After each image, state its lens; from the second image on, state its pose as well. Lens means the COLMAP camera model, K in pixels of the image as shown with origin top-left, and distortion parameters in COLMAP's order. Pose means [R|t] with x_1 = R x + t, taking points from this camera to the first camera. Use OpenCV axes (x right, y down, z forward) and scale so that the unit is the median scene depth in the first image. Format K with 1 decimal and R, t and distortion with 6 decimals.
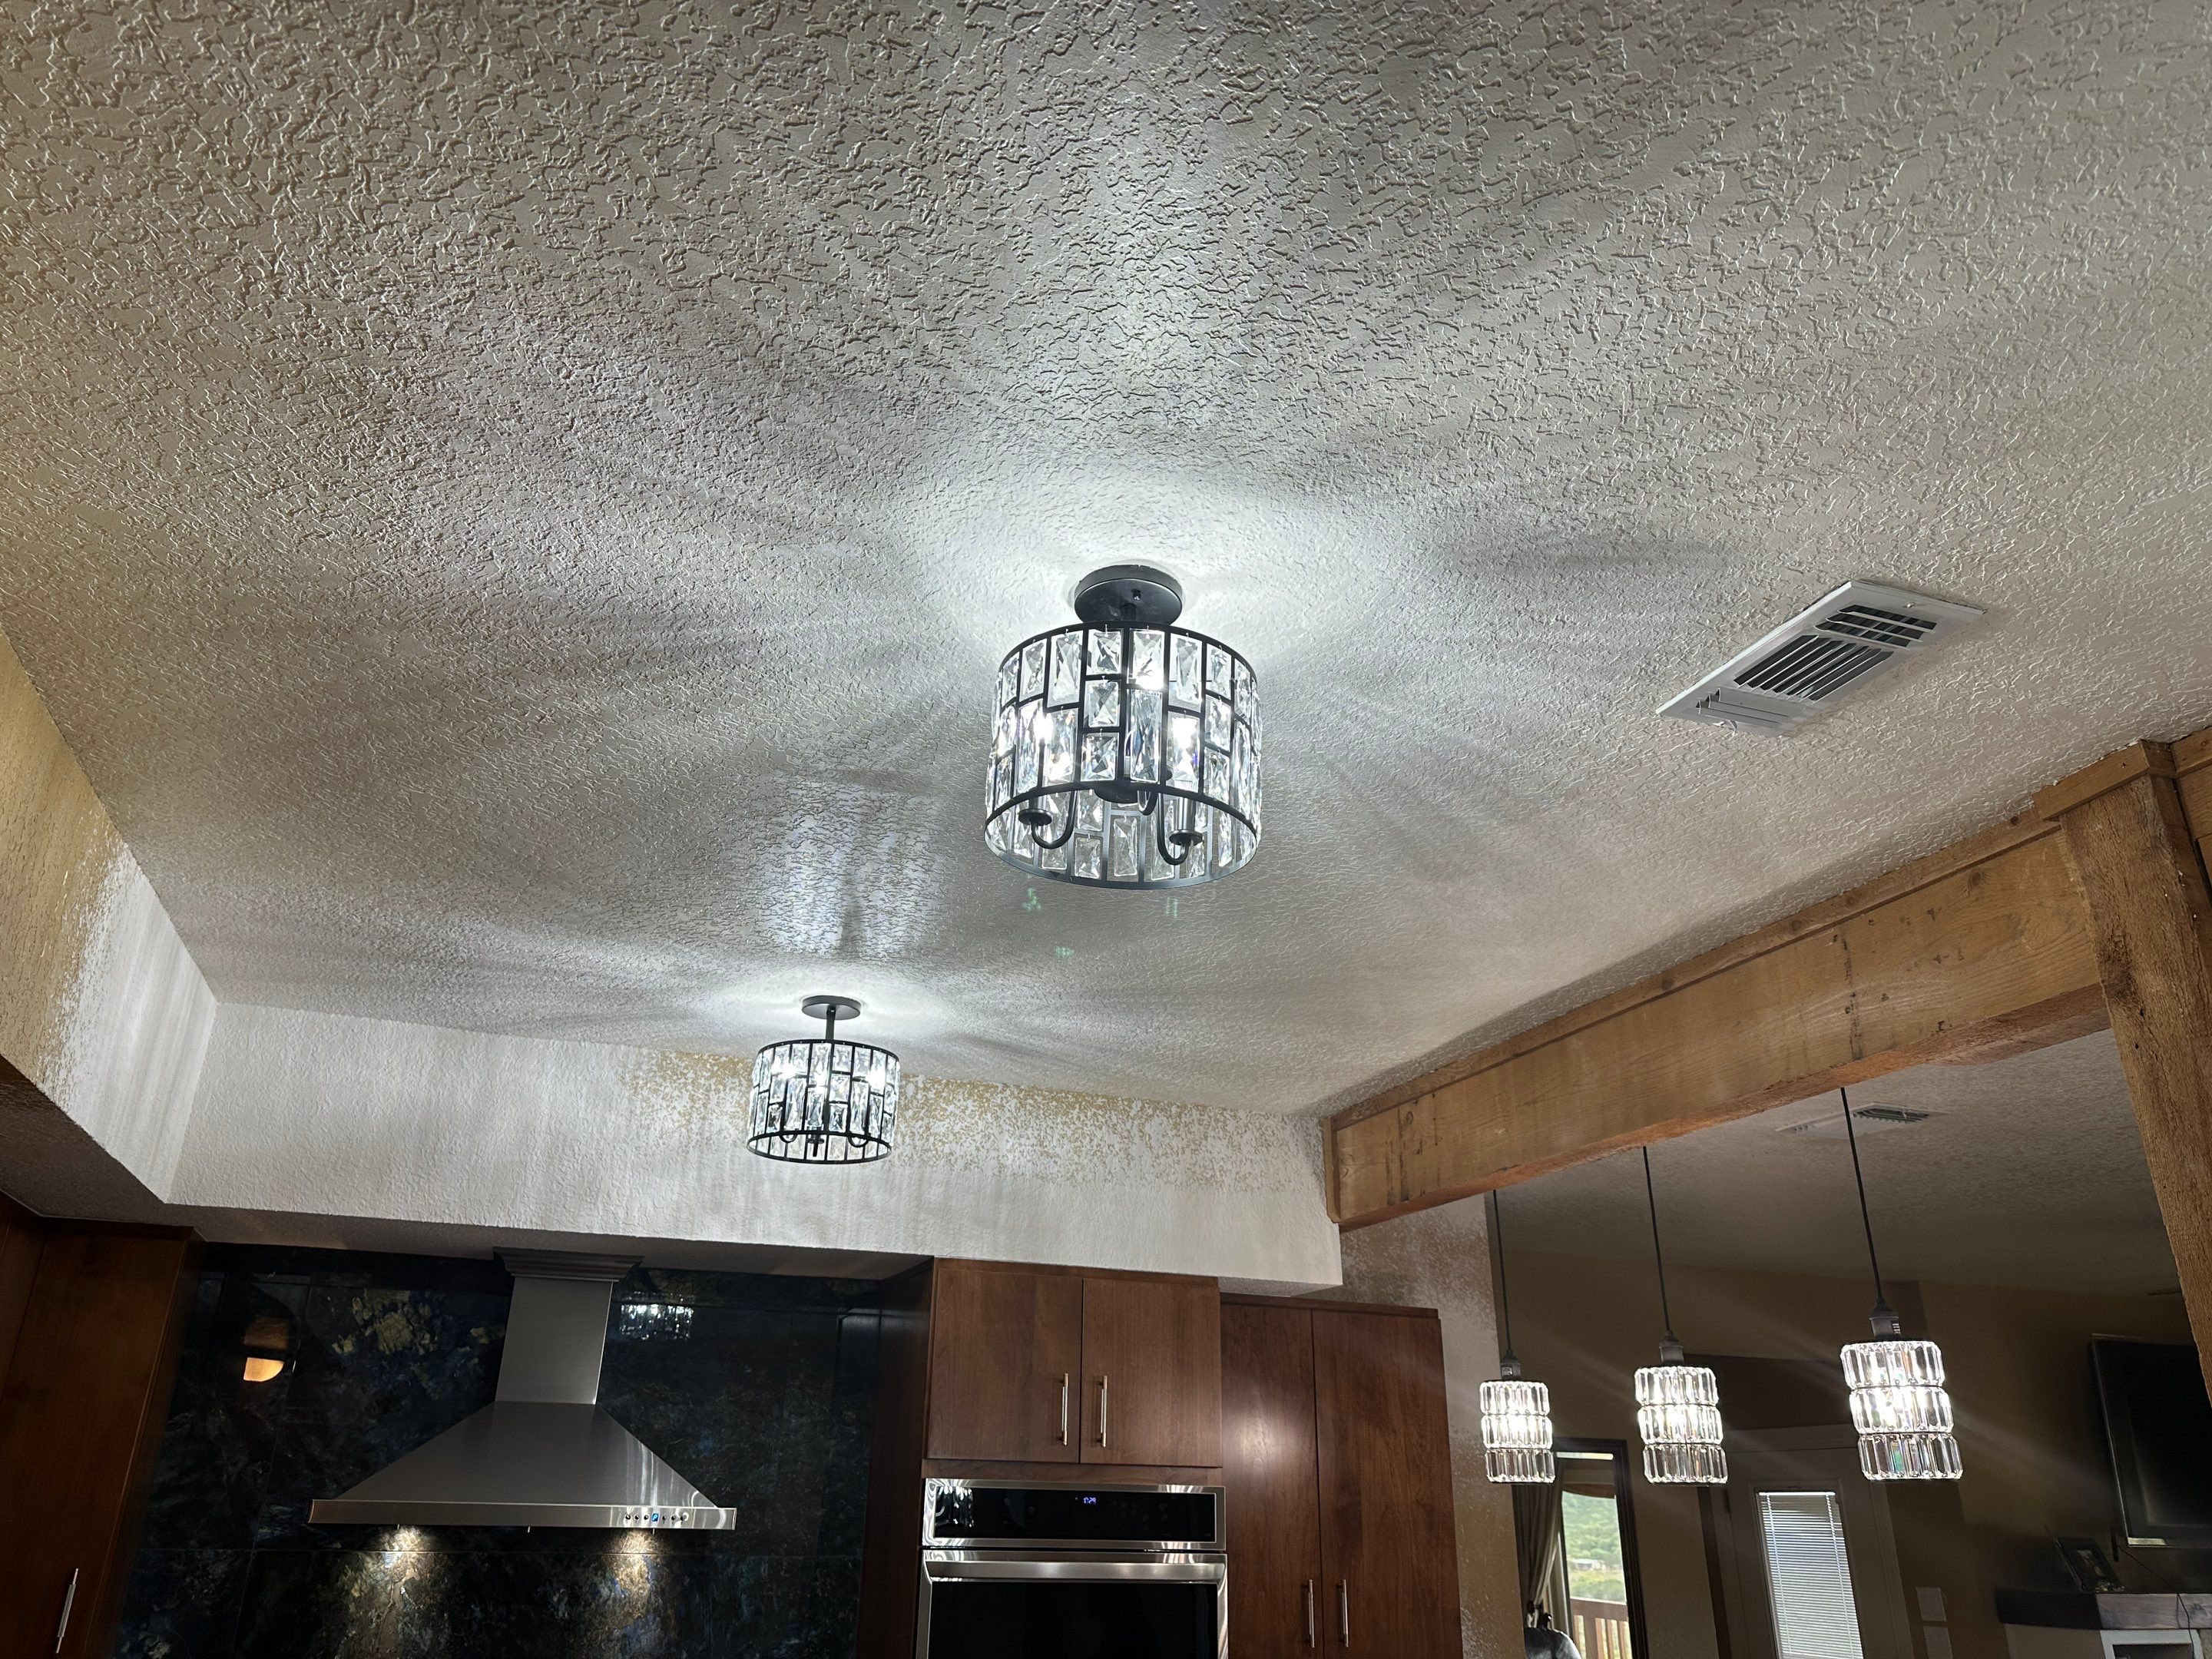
lens RADIAL K [[1547.5, 0, 1073.8], [0, 1547.5, 829.2], [0, 0, 1]] dist [0.049780, -0.049138]
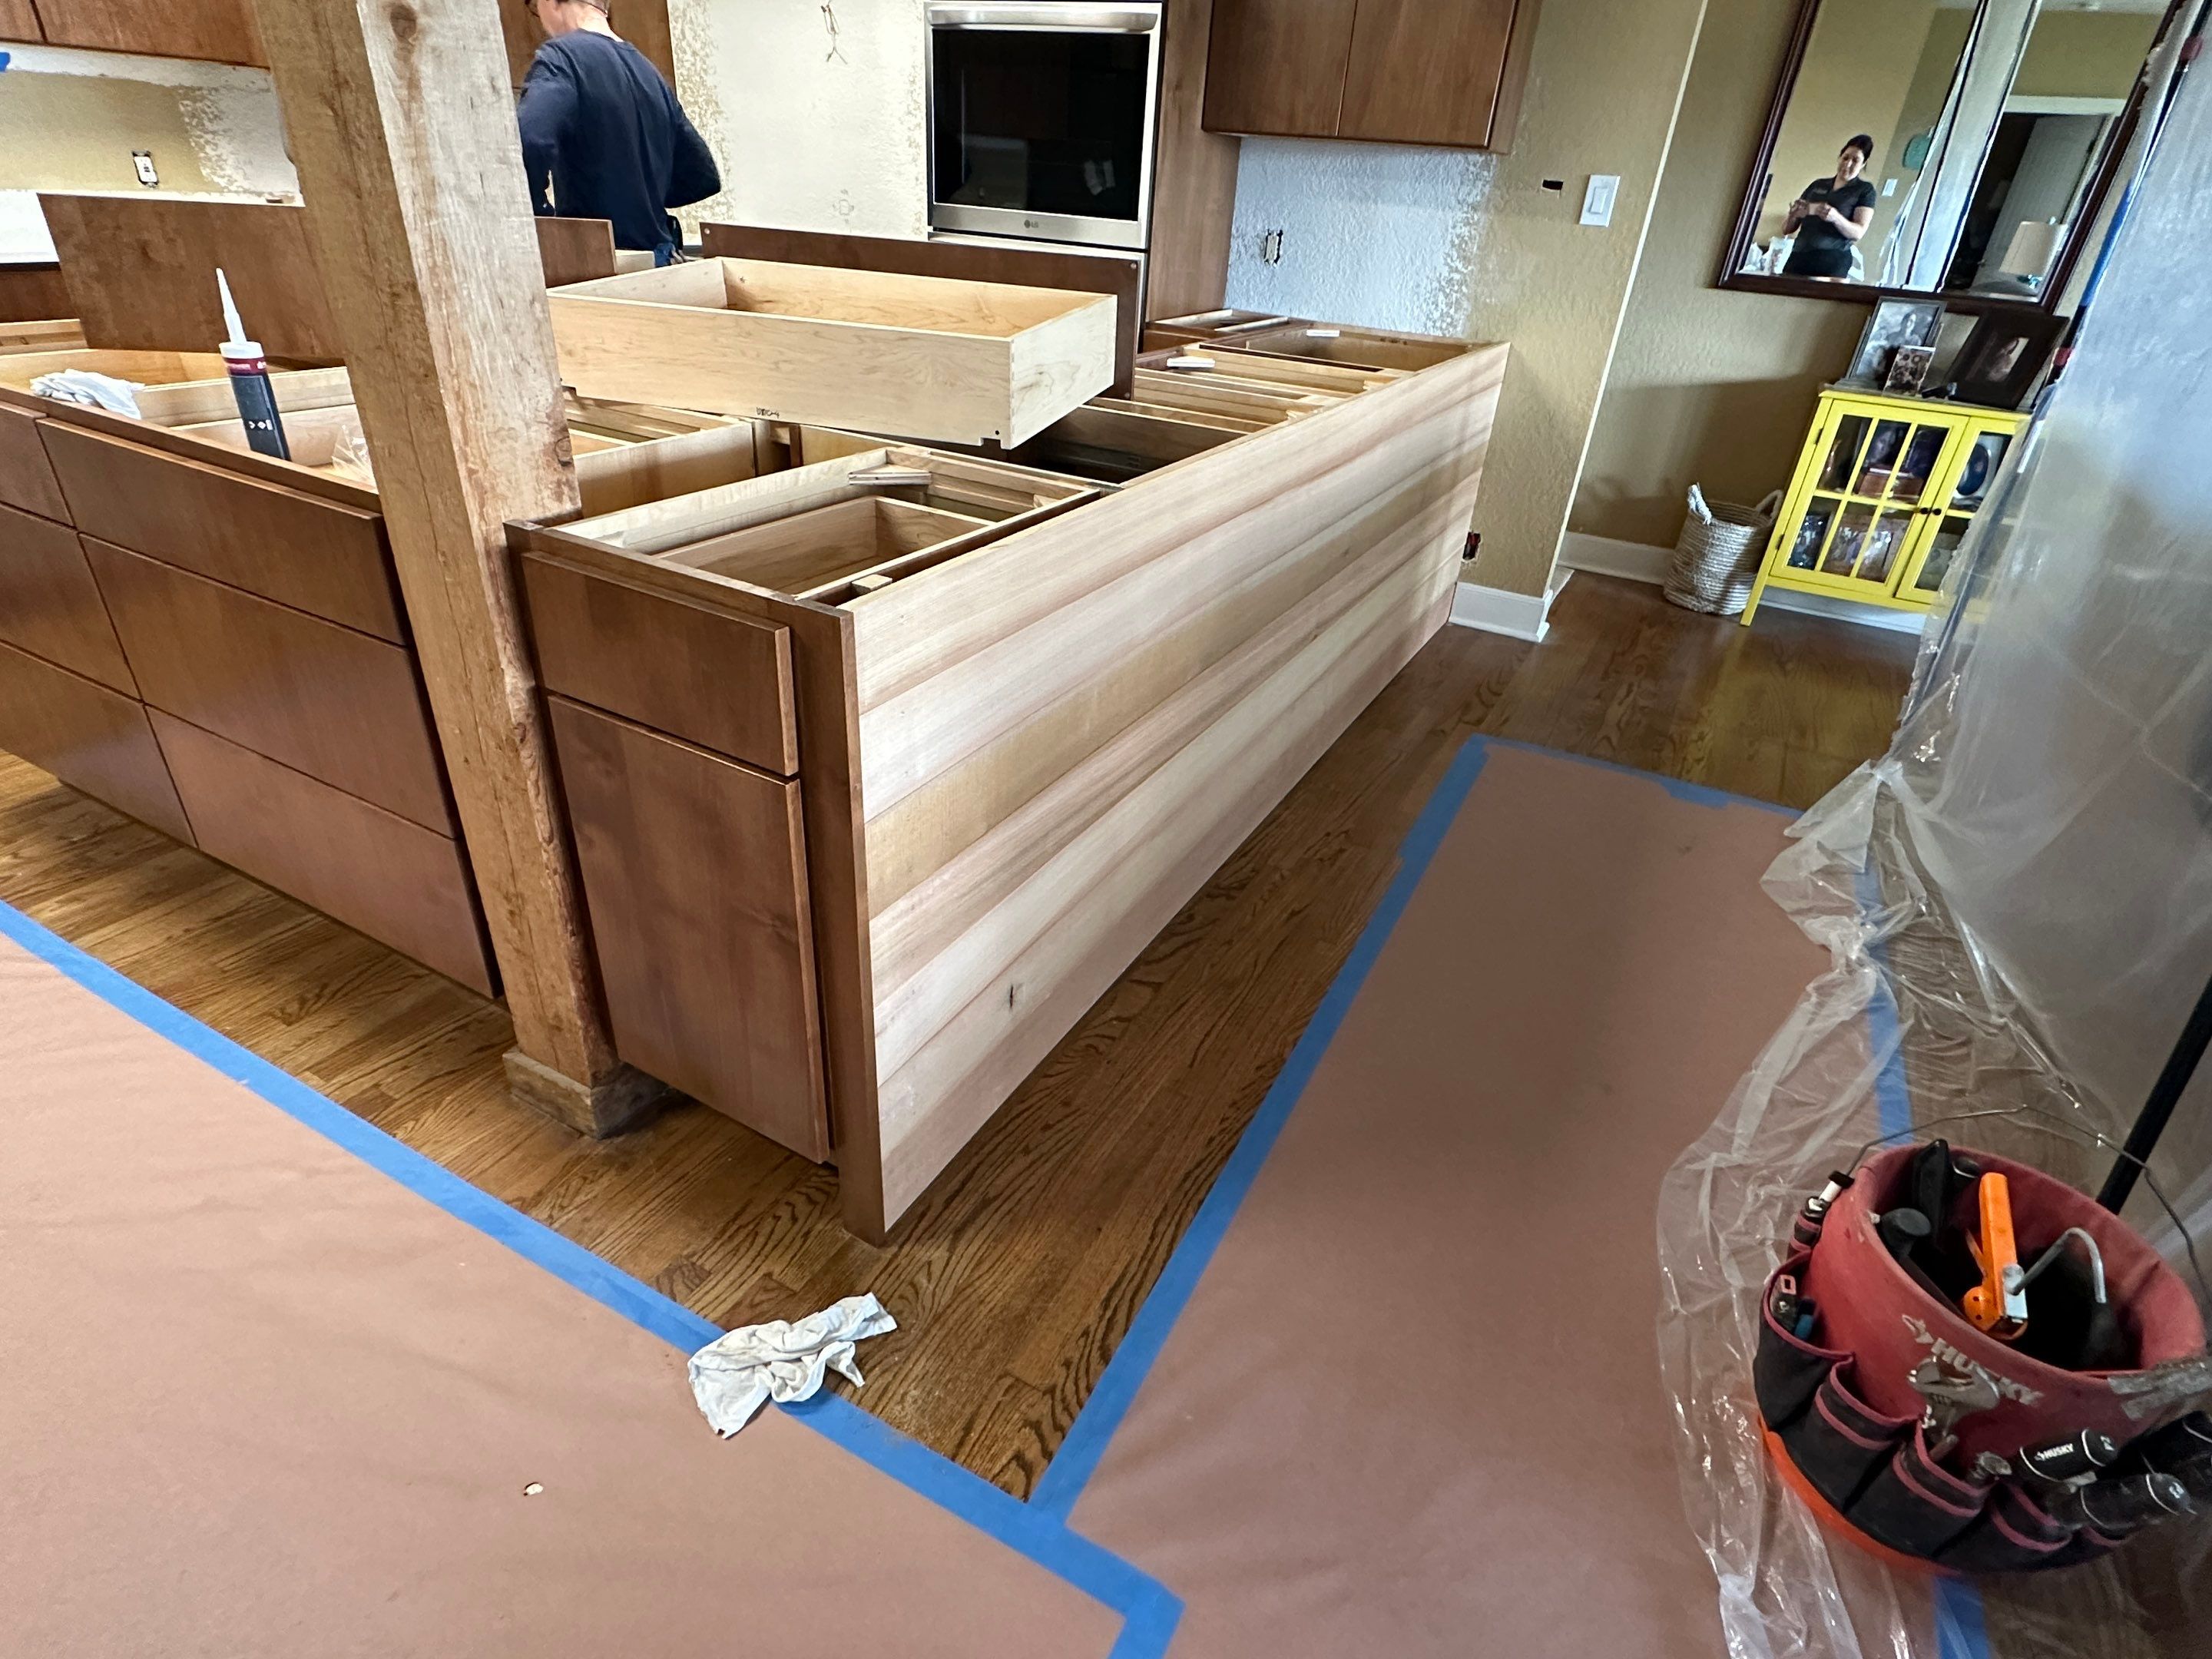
lens RADIAL K [[1141.3, 0, 1110.8], [0, 1141.3, 831.6], [0, 0, 1]] dist [0.002334, -0.001370]
pose [[0.676164, 0.390785, -0.624572, 0.765863], [0.247020, 0.678420, 0.691902, 0.288841], [0.694106, -0.622121, 0.362191, 0.327351]]
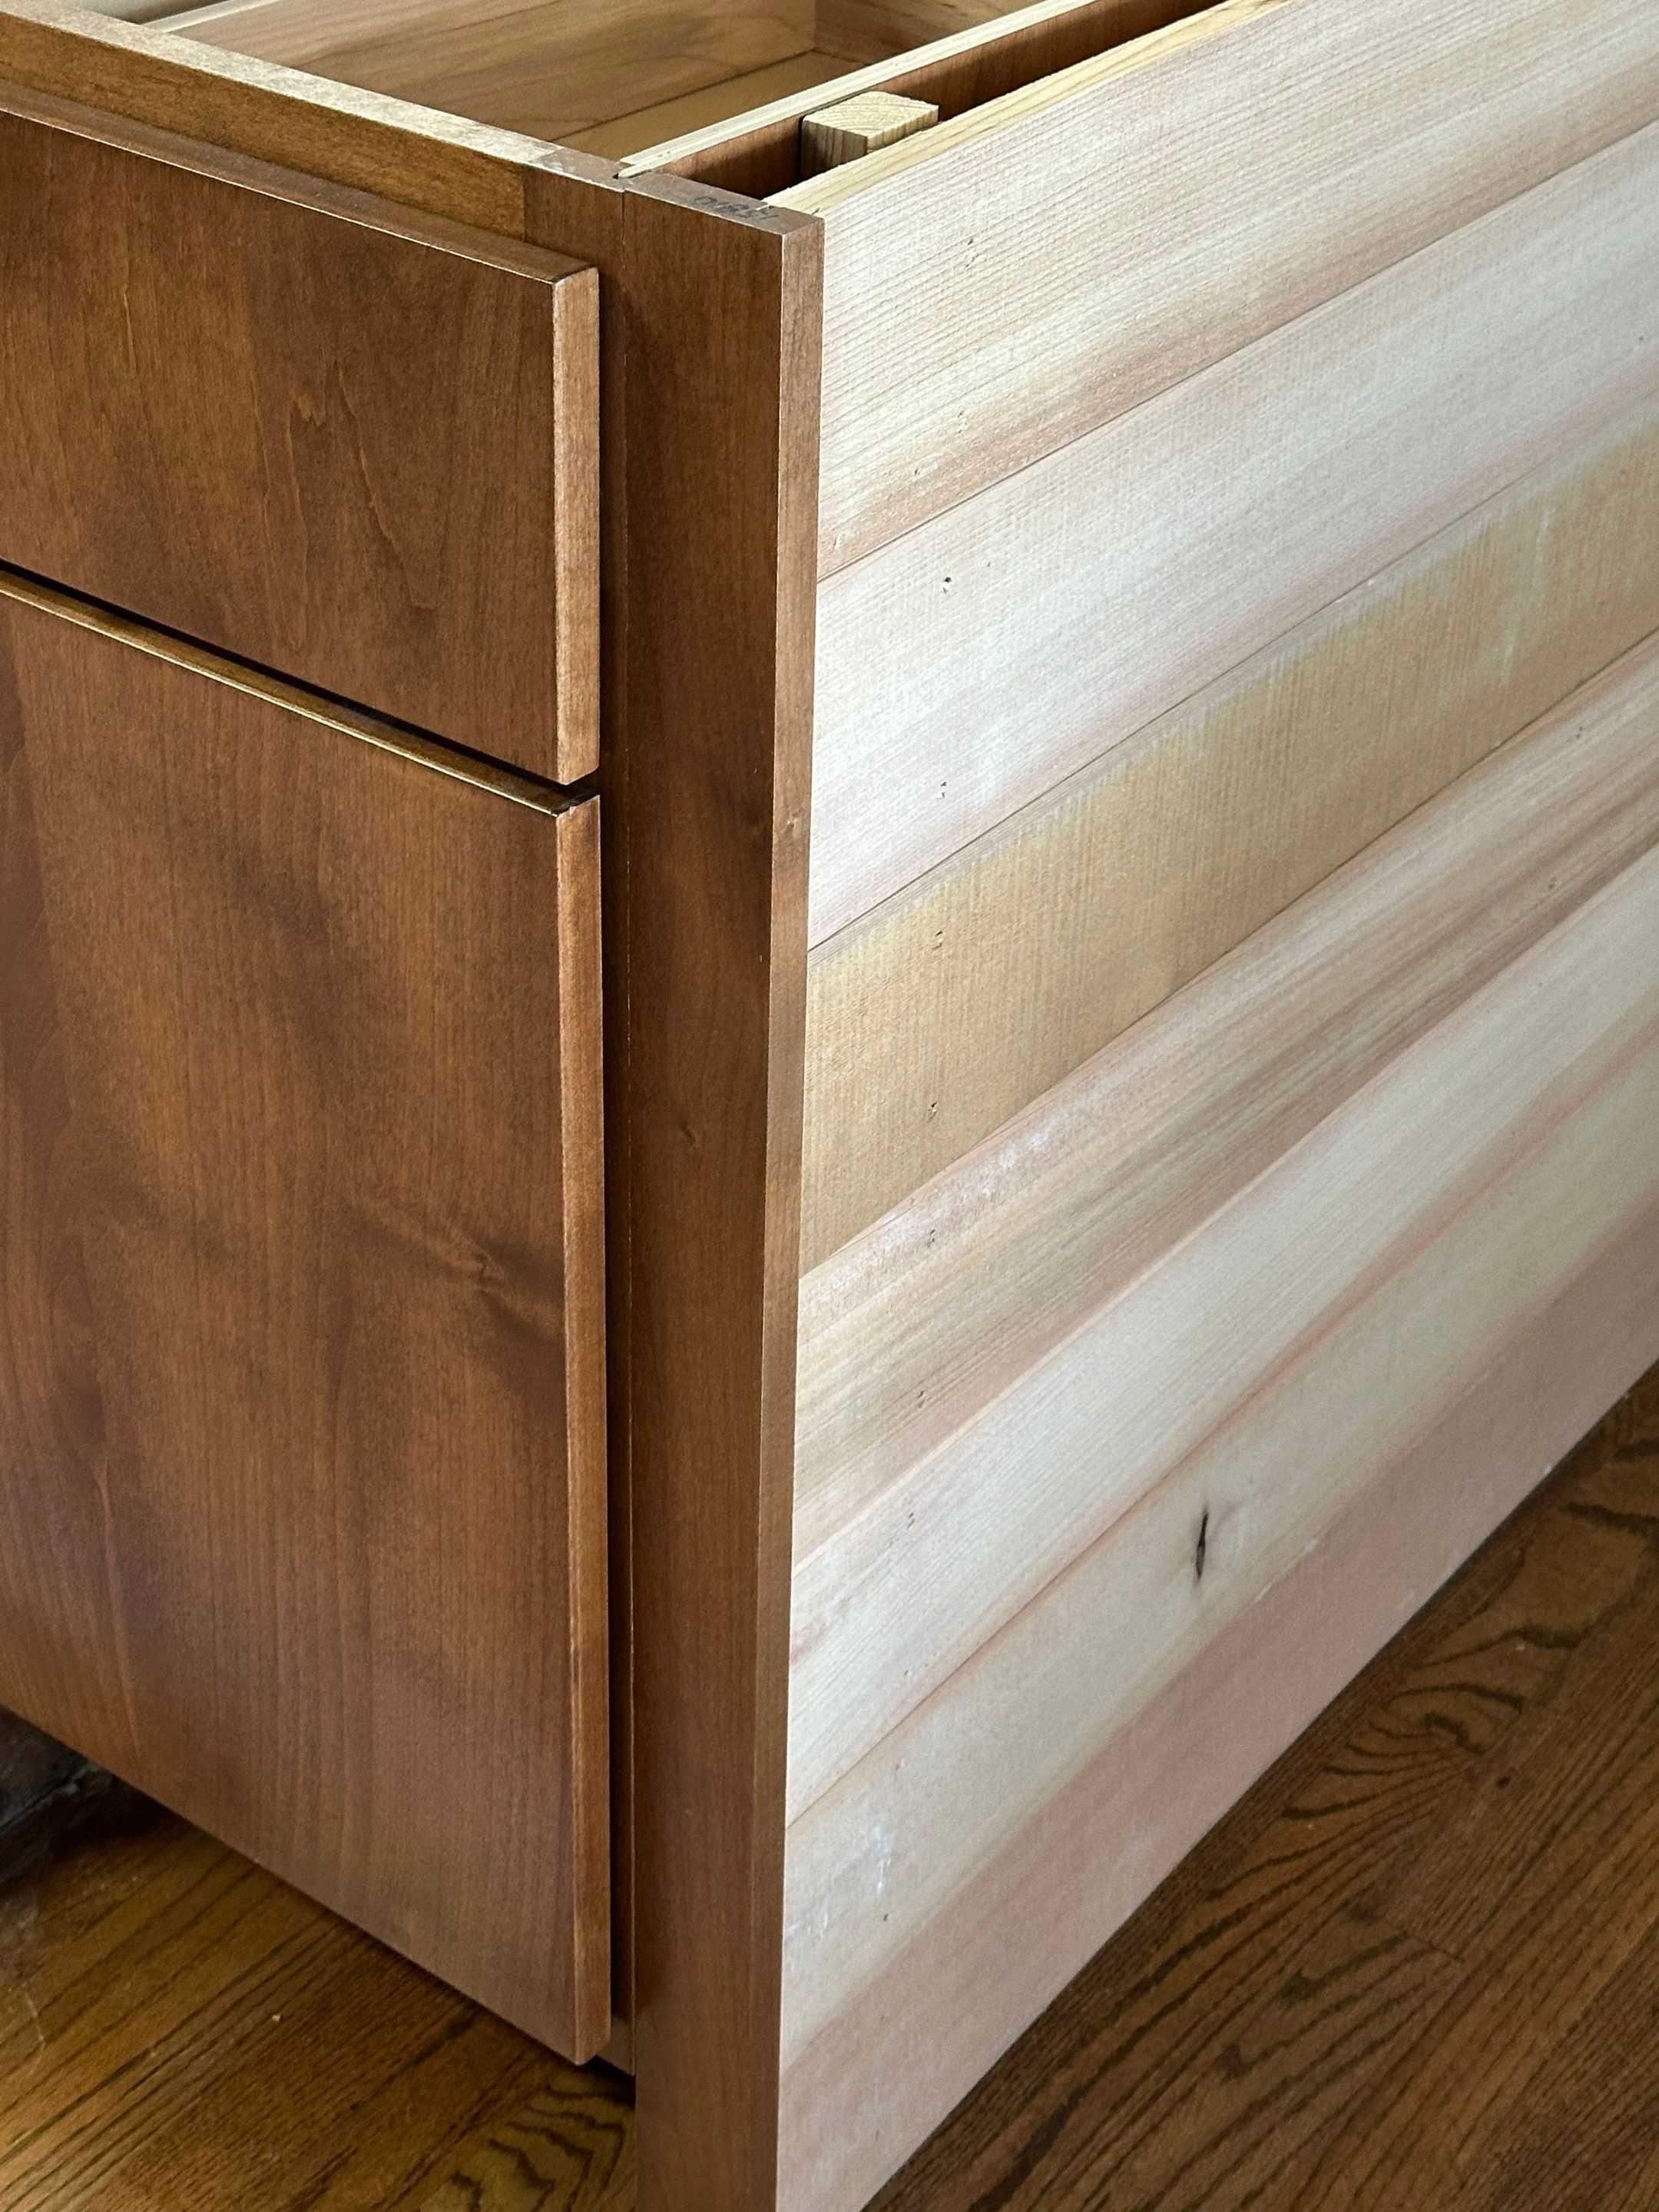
lens RADIAL K [[3550.6, 0, 820.8], [0, 3550.6, 1111.8], [0, 0, 1]] dist [0.163696, -0.130894]
pose [[0.562461, 0.439080, -0.700604, 0.732446], [0.319621, 0.666010, 0.673998, 0.301577], [0.762548, -0.603026, 0.234265, 0.320616]]
